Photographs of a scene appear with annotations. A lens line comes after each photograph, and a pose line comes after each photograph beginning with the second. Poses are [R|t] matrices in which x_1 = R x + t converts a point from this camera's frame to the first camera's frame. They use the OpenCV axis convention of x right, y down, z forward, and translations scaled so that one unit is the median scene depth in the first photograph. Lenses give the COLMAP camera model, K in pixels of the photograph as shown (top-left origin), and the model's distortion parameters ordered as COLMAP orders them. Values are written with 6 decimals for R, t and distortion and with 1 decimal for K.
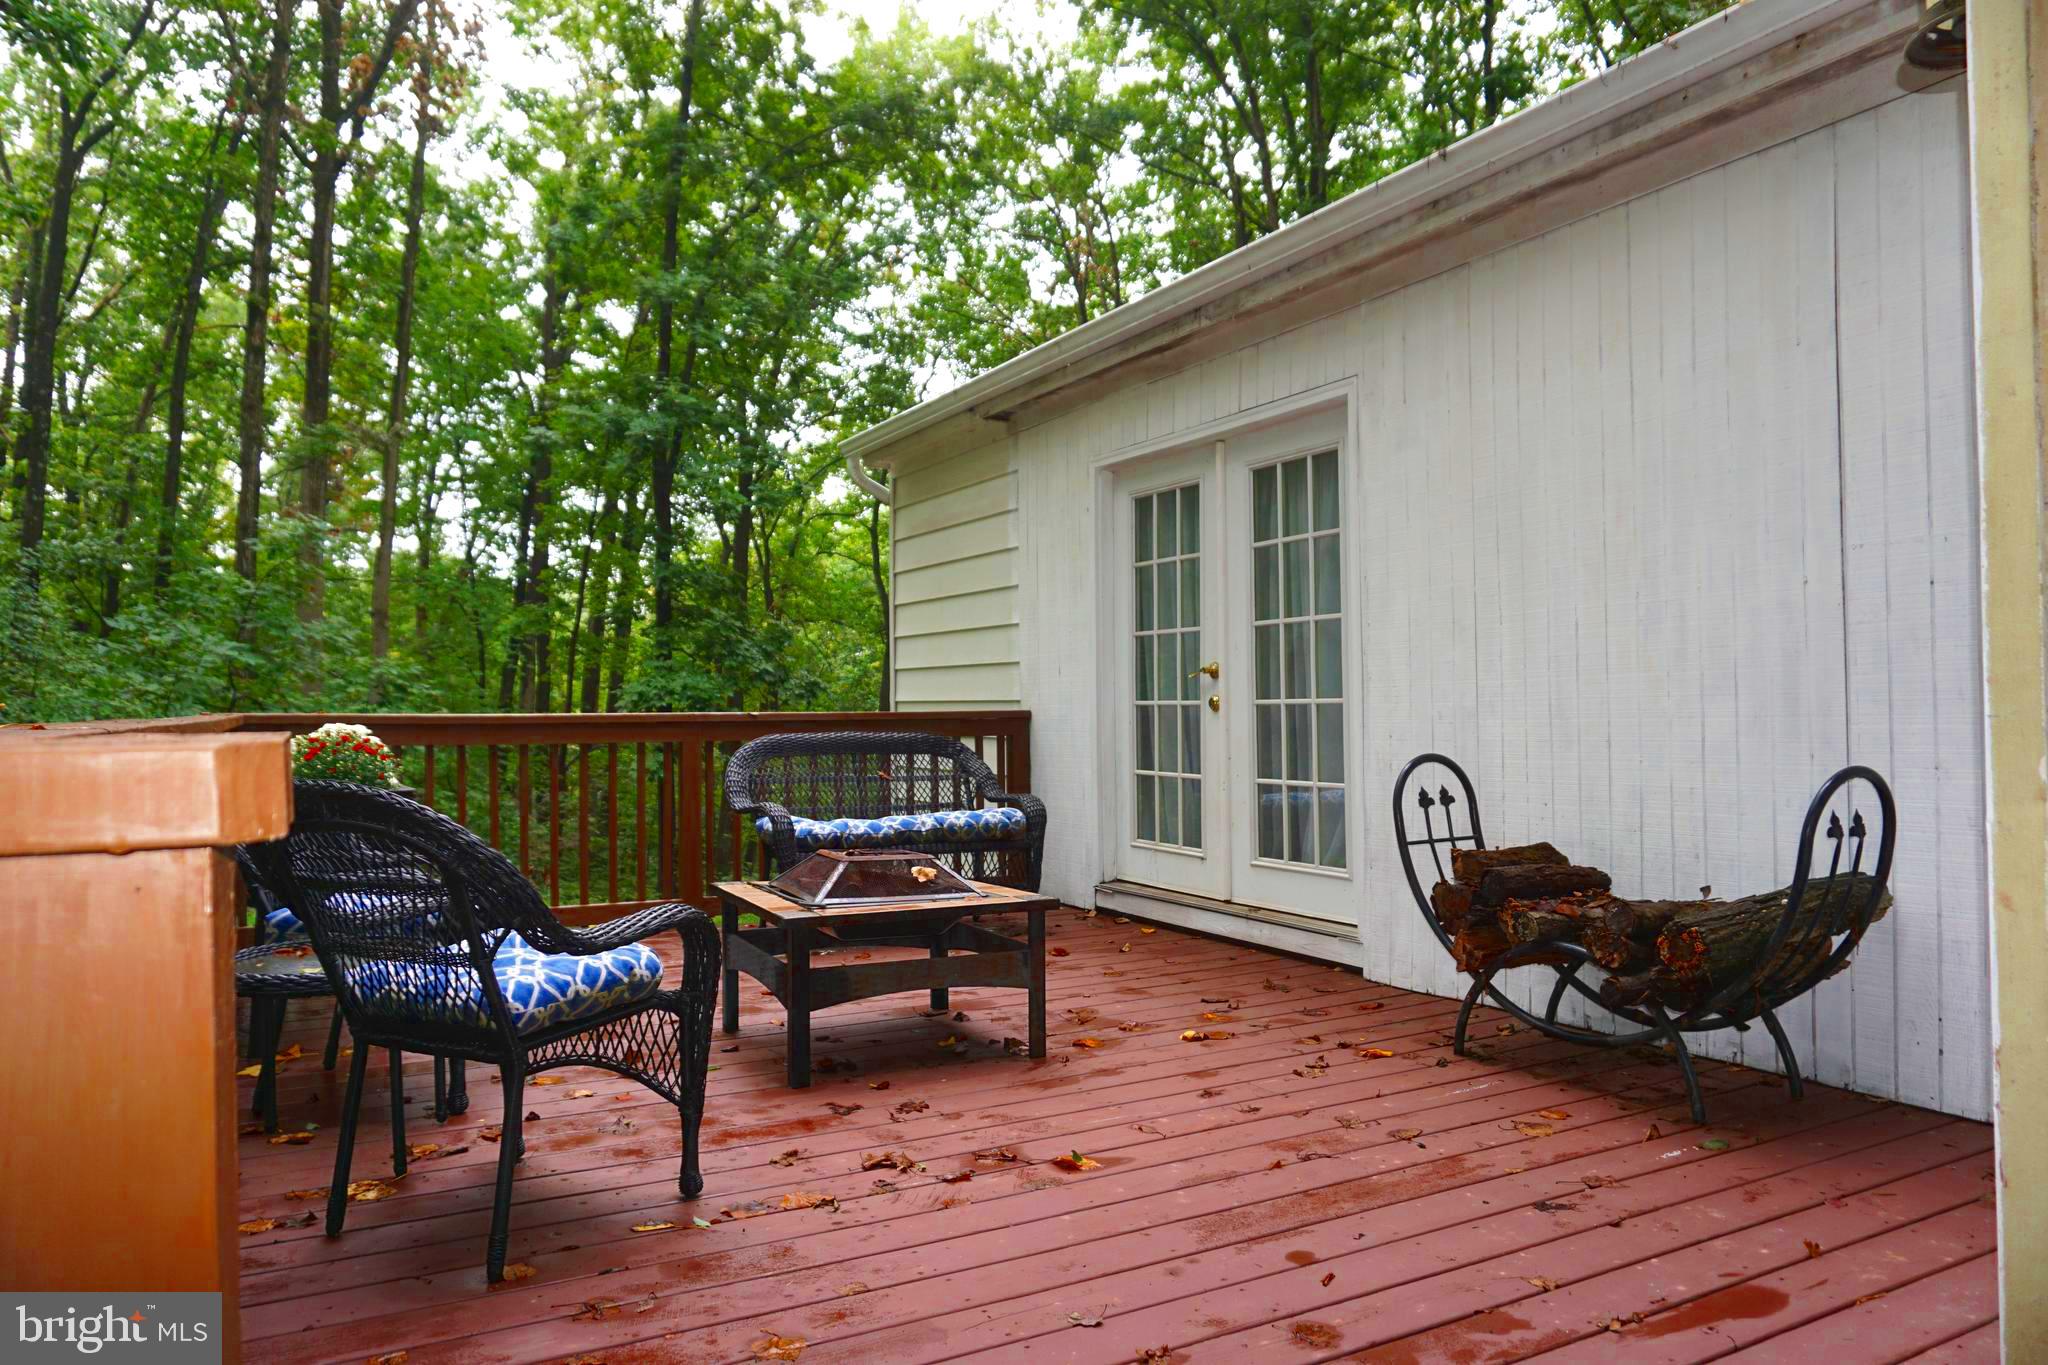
lens RADIAL K [[1370.8, 0, 1028.3], [0, 1370.8, 679.7], [0, 0, 1]] dist [-0.033771, 0.025528]
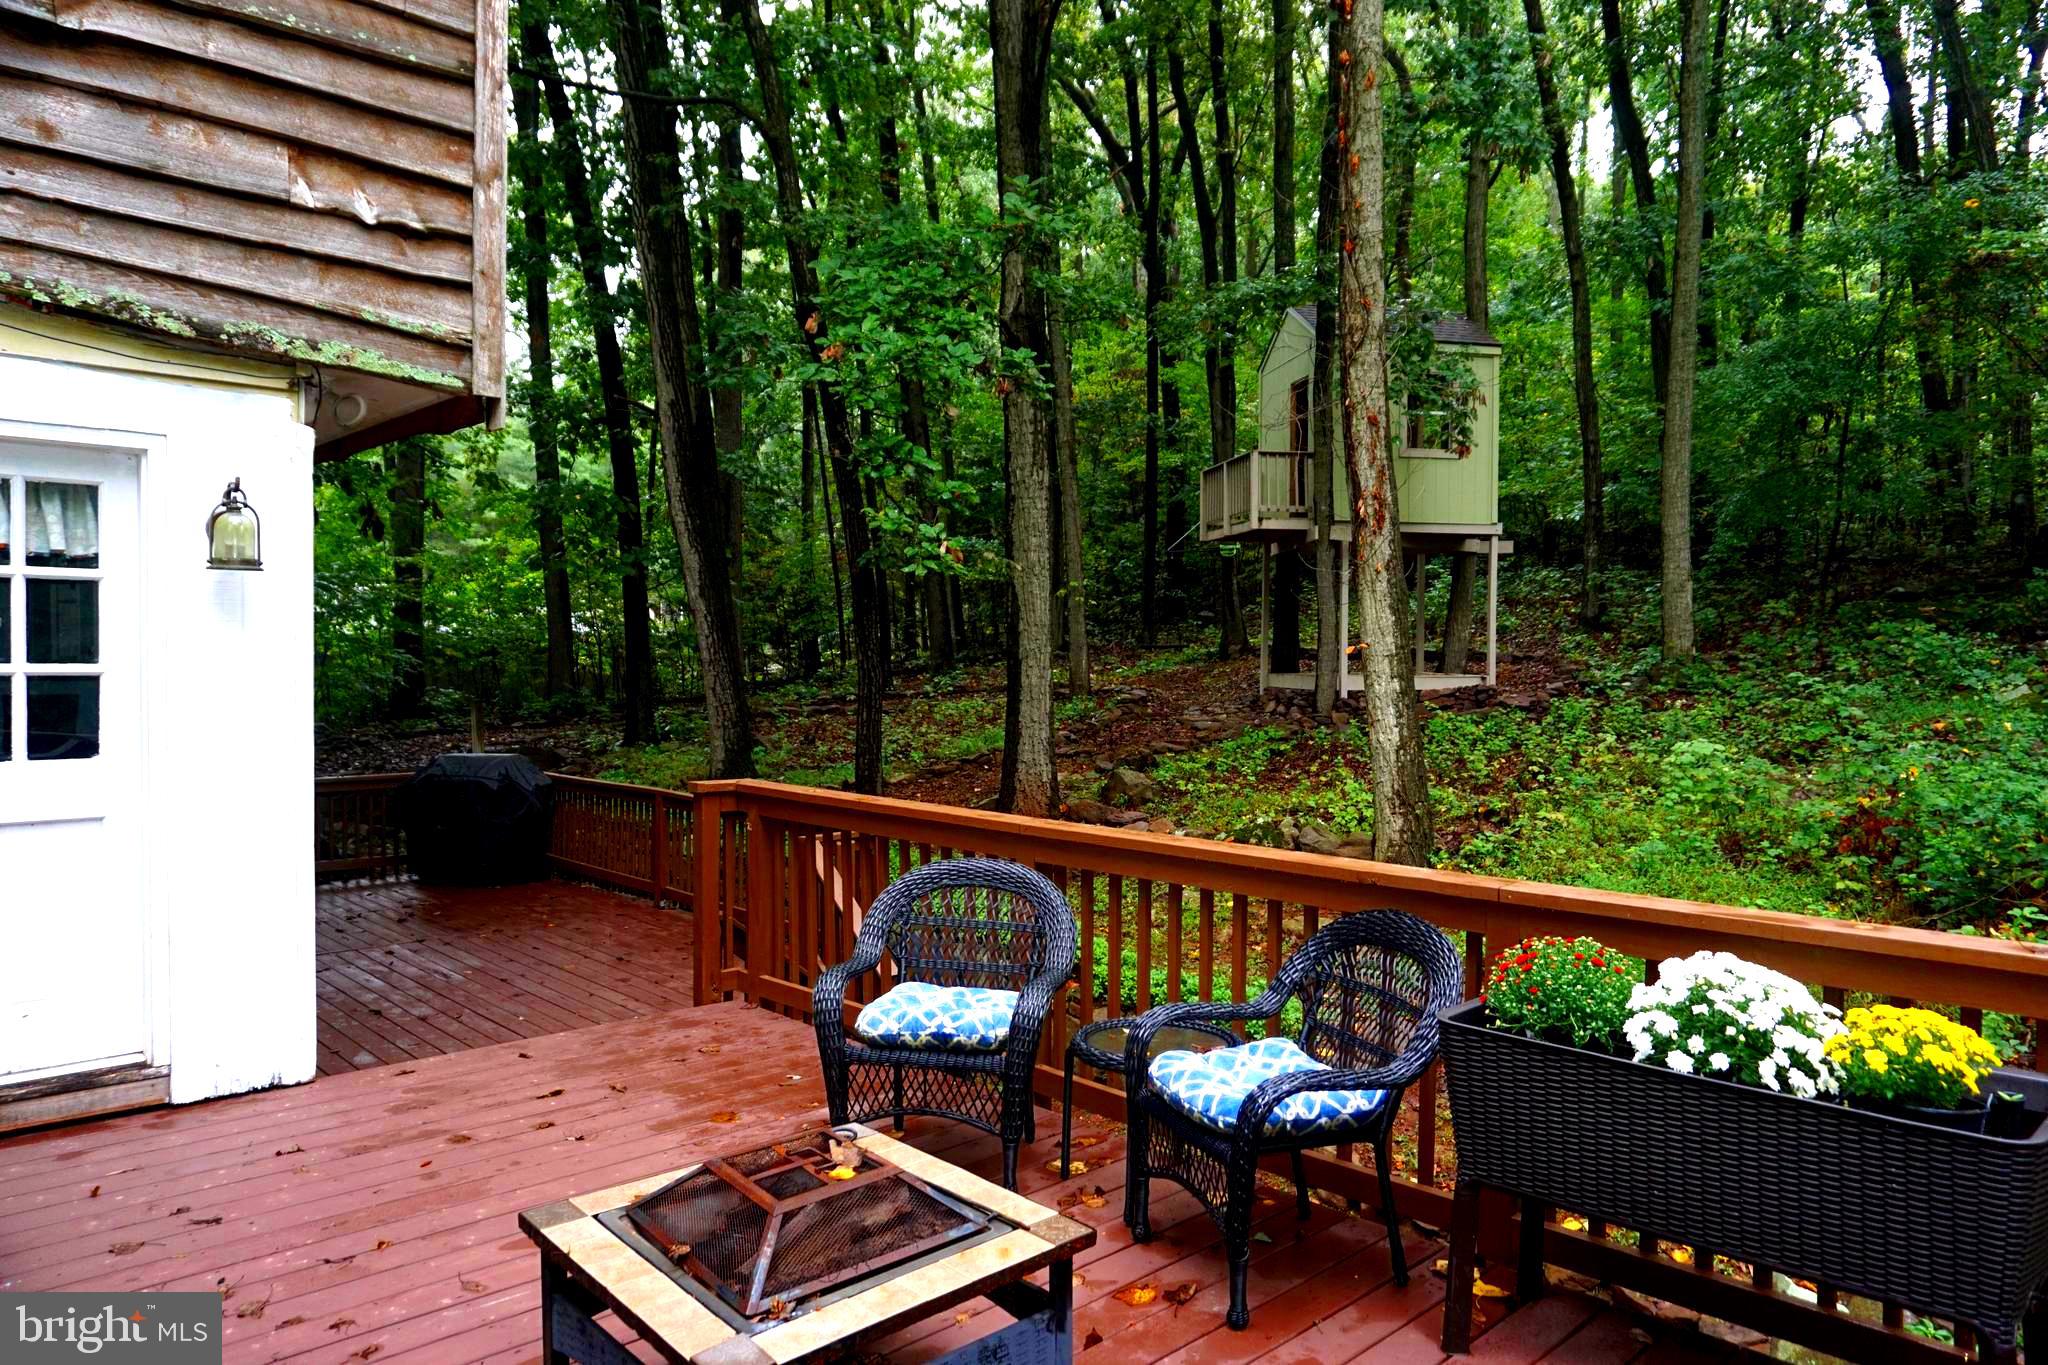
lens RADIAL K [[1370.8, 0, 1022.6], [0, 1370.8, 695.9], [0, 0, 1]] dist [-0.033771, 0.025528]
pose [[-0.967478, 0.005119, -0.252905, -0.046460], [0.003038, 0.999958, 0.008621, -0.100416], [0.252939, 0.007572, -0.967453, 1.616623]]
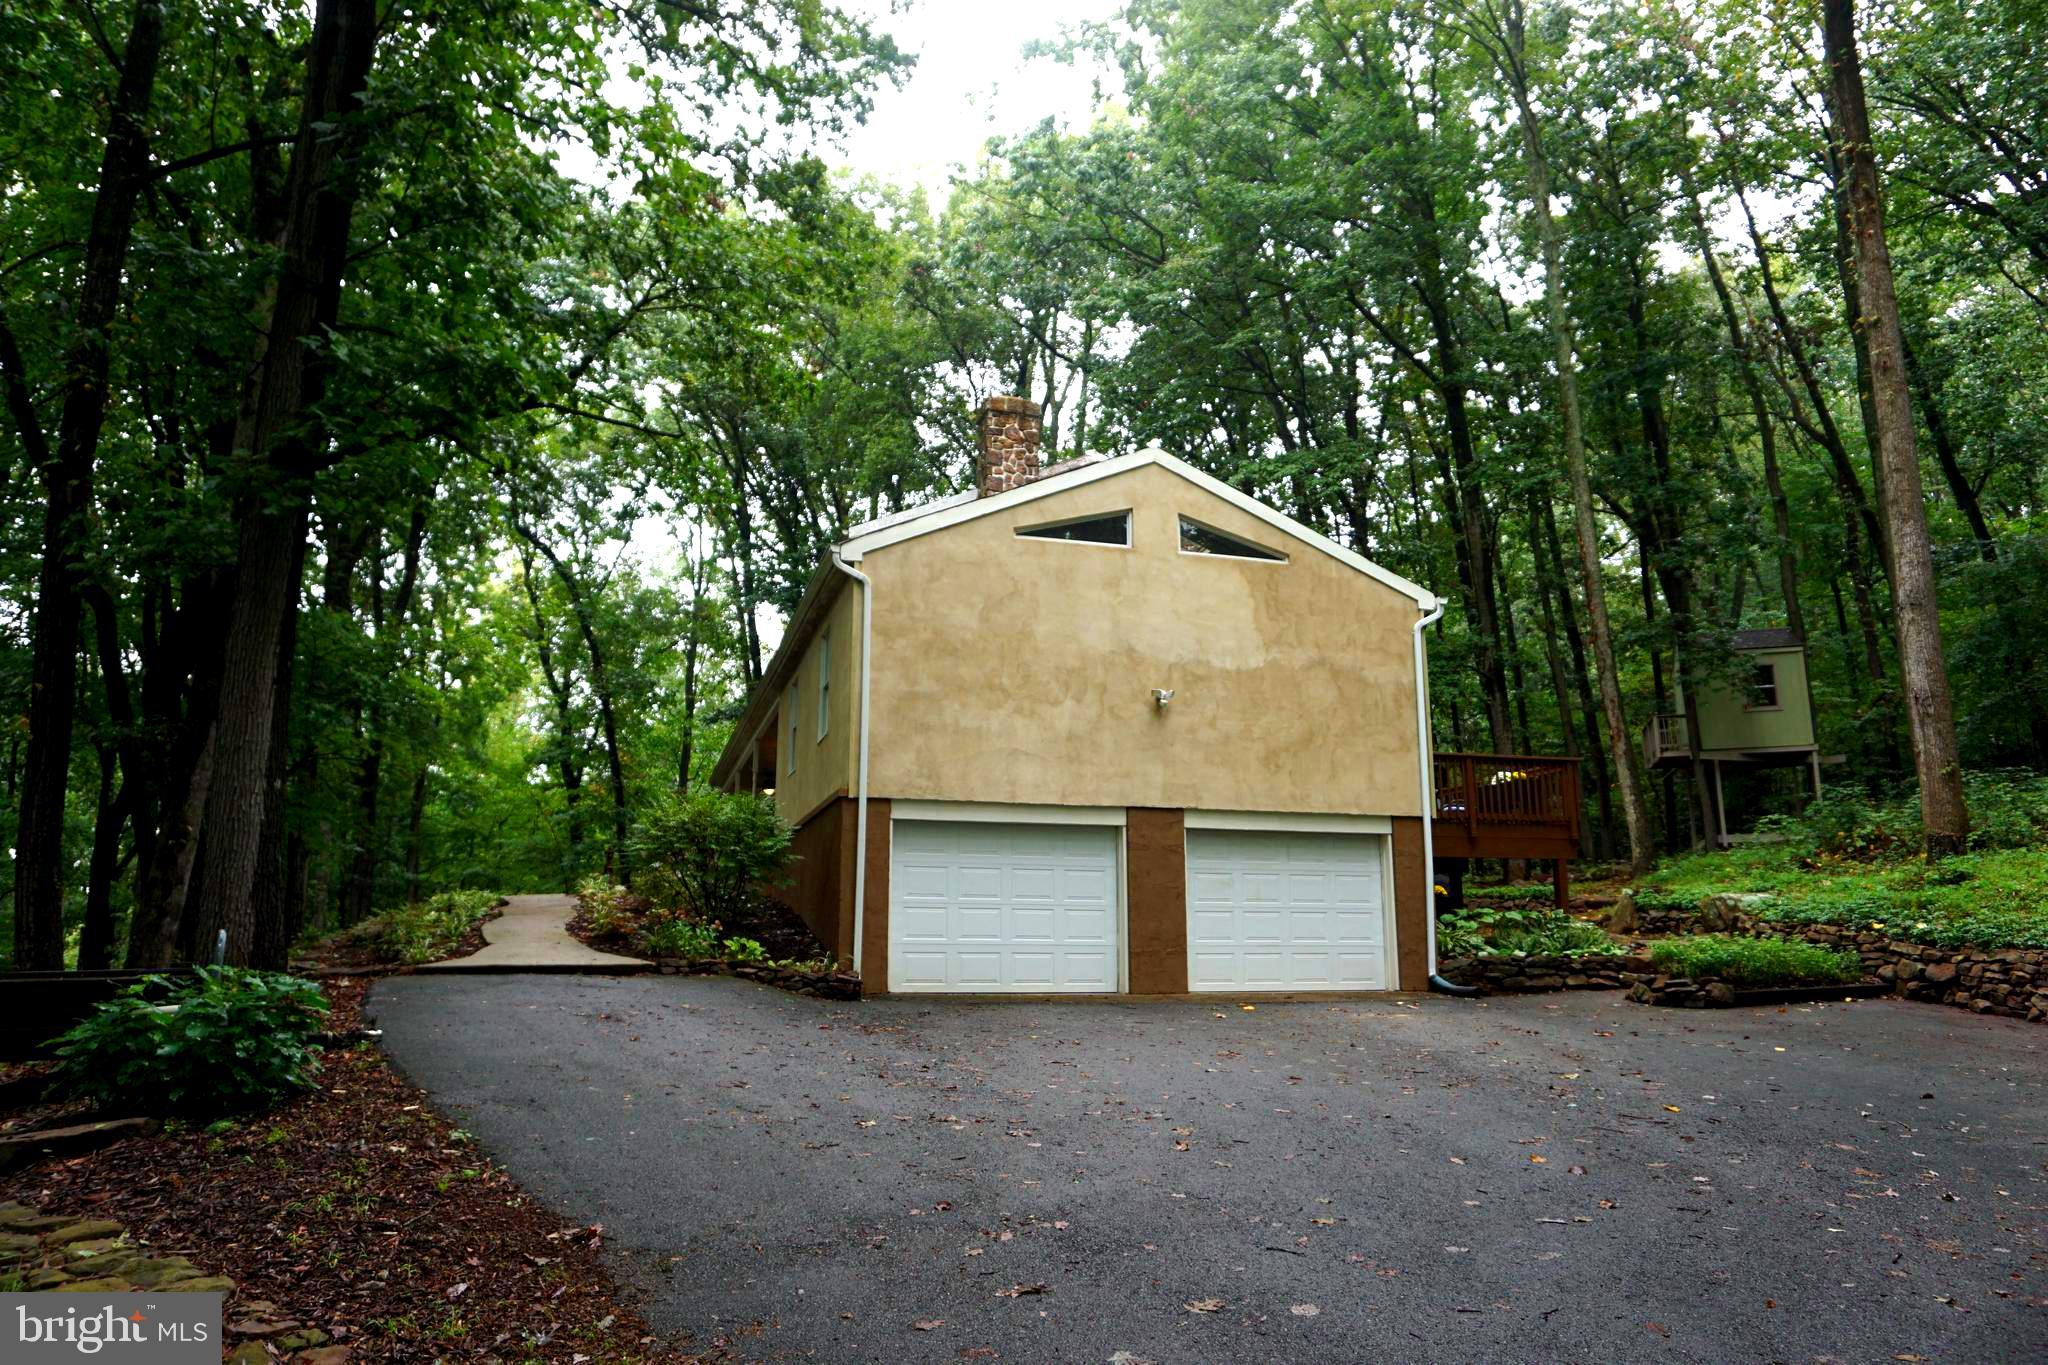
lens RADIAL K [[1370.8, 0, 1017.8], [0, 1370.8, 677.5], [0, 0, 1]] dist [-0.033771, 0.025528]
pose [[-0.979128, 0.045363, 0.198120, 0.247728], [-0.001588, 0.973037, -0.230642, 0.873246], [-0.203241, -0.226143, -0.952656, 6.428223]]
